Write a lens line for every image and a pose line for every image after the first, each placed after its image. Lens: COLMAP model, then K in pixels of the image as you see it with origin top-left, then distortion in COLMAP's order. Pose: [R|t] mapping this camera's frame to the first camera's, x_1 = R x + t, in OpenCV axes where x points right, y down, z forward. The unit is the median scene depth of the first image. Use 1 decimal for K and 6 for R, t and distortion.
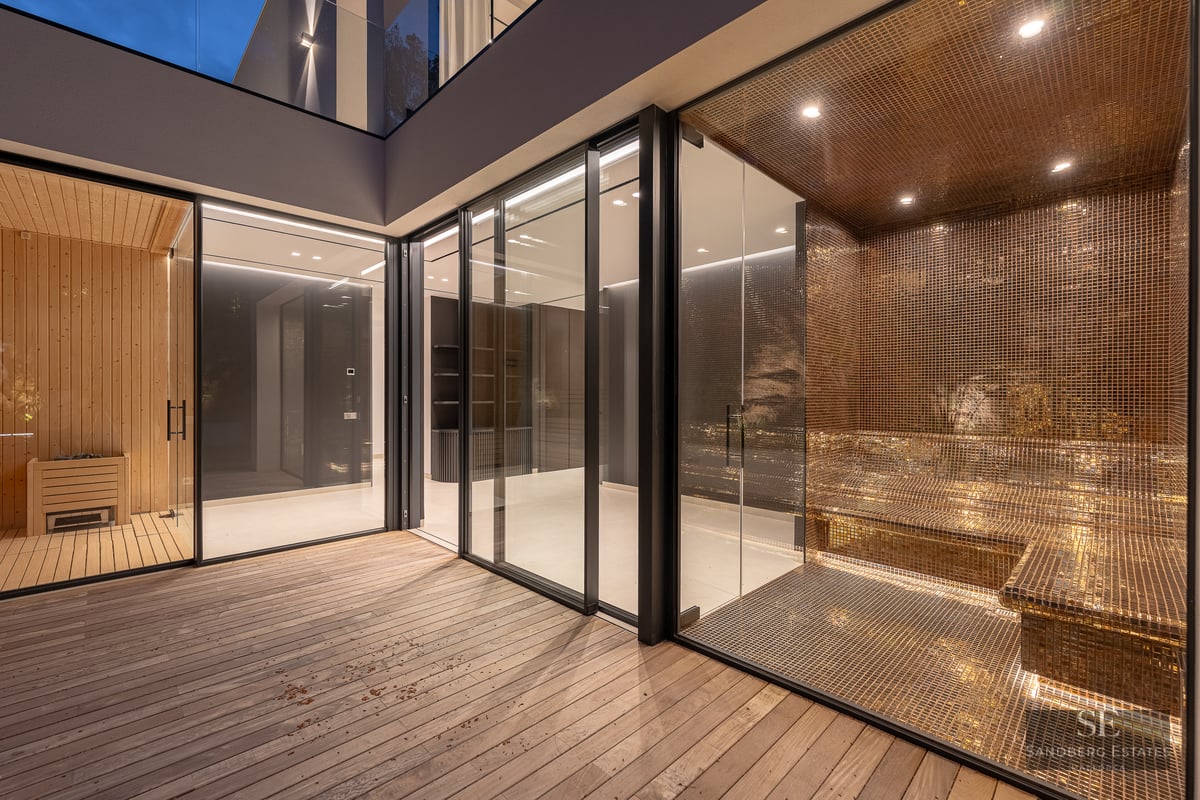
lens RADIAL K [[500.8, 0, 600.0], [0, 500.8, 400.0], [0, 0, 1]] dist [-0.000051, 0.000001]
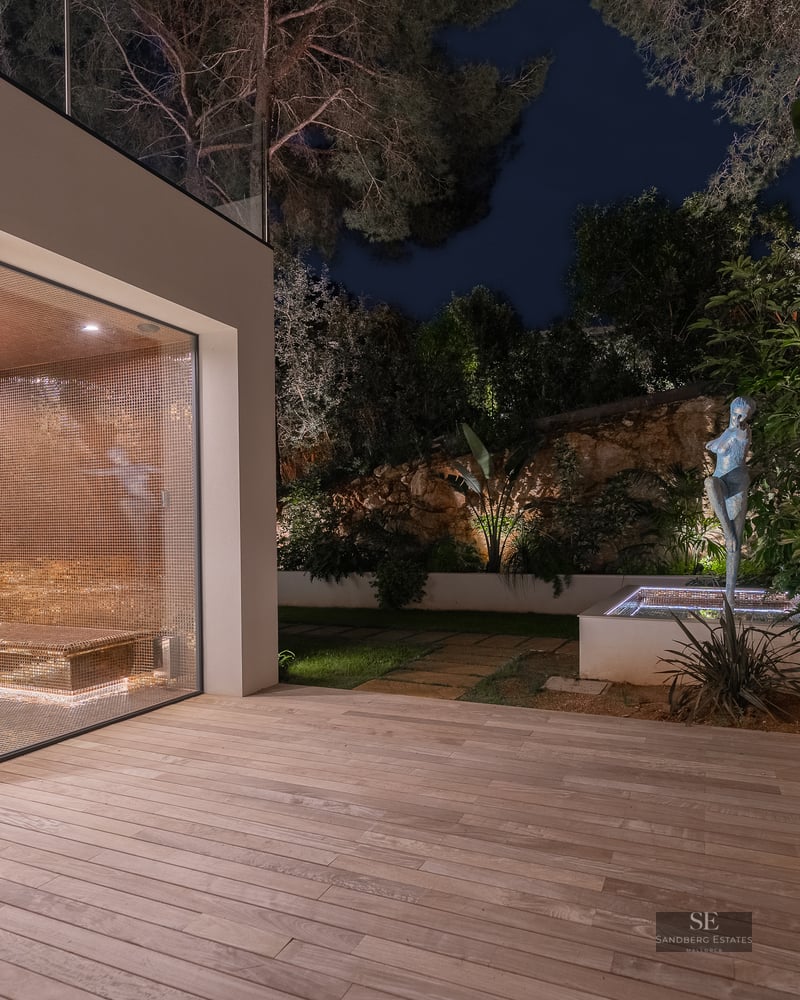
lens RADIAL K [[626.5, 0, 400.0], [0, 626.5, 500.0], [0, 0, 1]] dist [-0.000012, 0.000152]
pose [[-0.323908, 0.025189, 0.945753, -1.555738], [0.005946, 0.999680, -0.024589, -0.018761], [-0.946070, -0.002341, -0.323954, 0.717151]]
